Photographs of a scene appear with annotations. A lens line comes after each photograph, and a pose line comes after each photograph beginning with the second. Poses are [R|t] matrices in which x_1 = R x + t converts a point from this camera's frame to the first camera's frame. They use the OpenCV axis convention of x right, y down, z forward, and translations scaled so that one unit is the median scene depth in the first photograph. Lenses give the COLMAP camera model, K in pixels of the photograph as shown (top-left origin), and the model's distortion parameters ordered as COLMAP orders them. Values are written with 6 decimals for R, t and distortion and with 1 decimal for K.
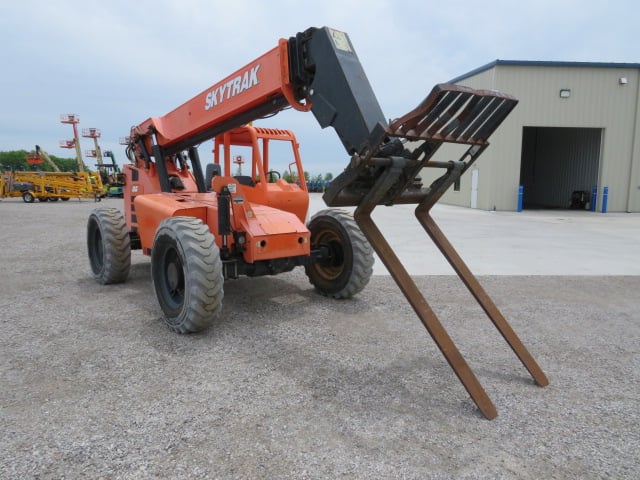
lens RADIAL K [[453.1, 0, 316.6], [0, 453.1, 239.9], [0, 0, 1]] dist [-0.023398, 0.006428]
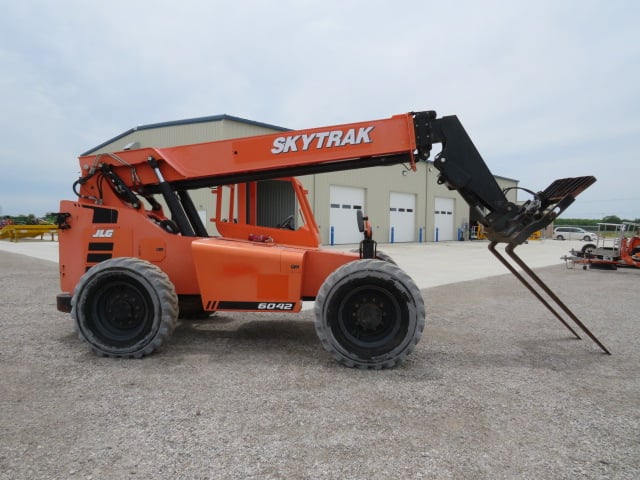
lens RADIAL K [[453.1, 0, 316.6], [0, 453.1, 239.9], [0, 0, 1]] dist [-0.023398, 0.006428]
pose [[0.701809, -0.024752, 0.711935, -0.985614], [0.084305, 0.995259, -0.048503, -0.048077], [-0.707359, 0.094059, 0.700569, 0.286316]]
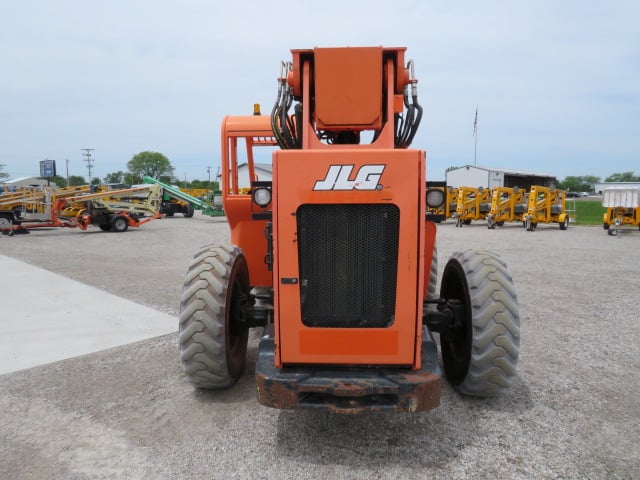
lens RADIAL K [[453.1, 0, 316.6], [0, 453.1, 239.9], [0, 0, 1]] dist [-0.023398, 0.006428]
pose [[-0.732848, -0.086936, 0.674816, -0.866134], [0.073139, 0.975991, 0.205165, -0.263030], [-0.676450, 0.199710, -0.708894, 1.893225]]
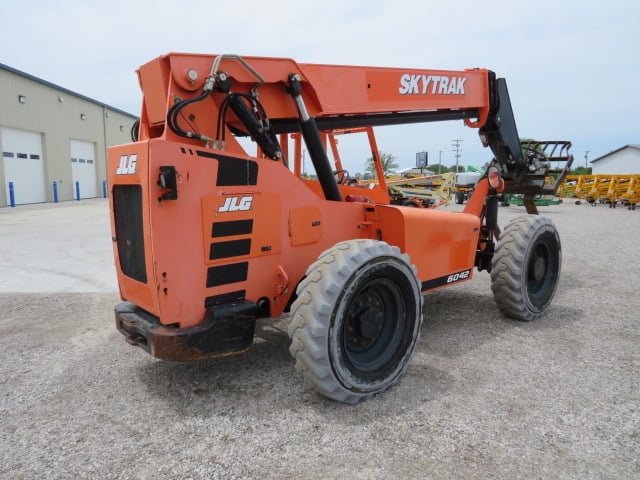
lens RADIAL K [[453.1, 0, 316.6], [0, 453.1, 239.9], [0, 0, 1]] dist [-0.023398, 0.006428]
pose [[-0.028320, -0.144094, 0.989159, -1.183031], [0.127083, 0.981007, 0.146545, -0.188542], [-0.991488, 0.129855, -0.009470, 1.319933]]
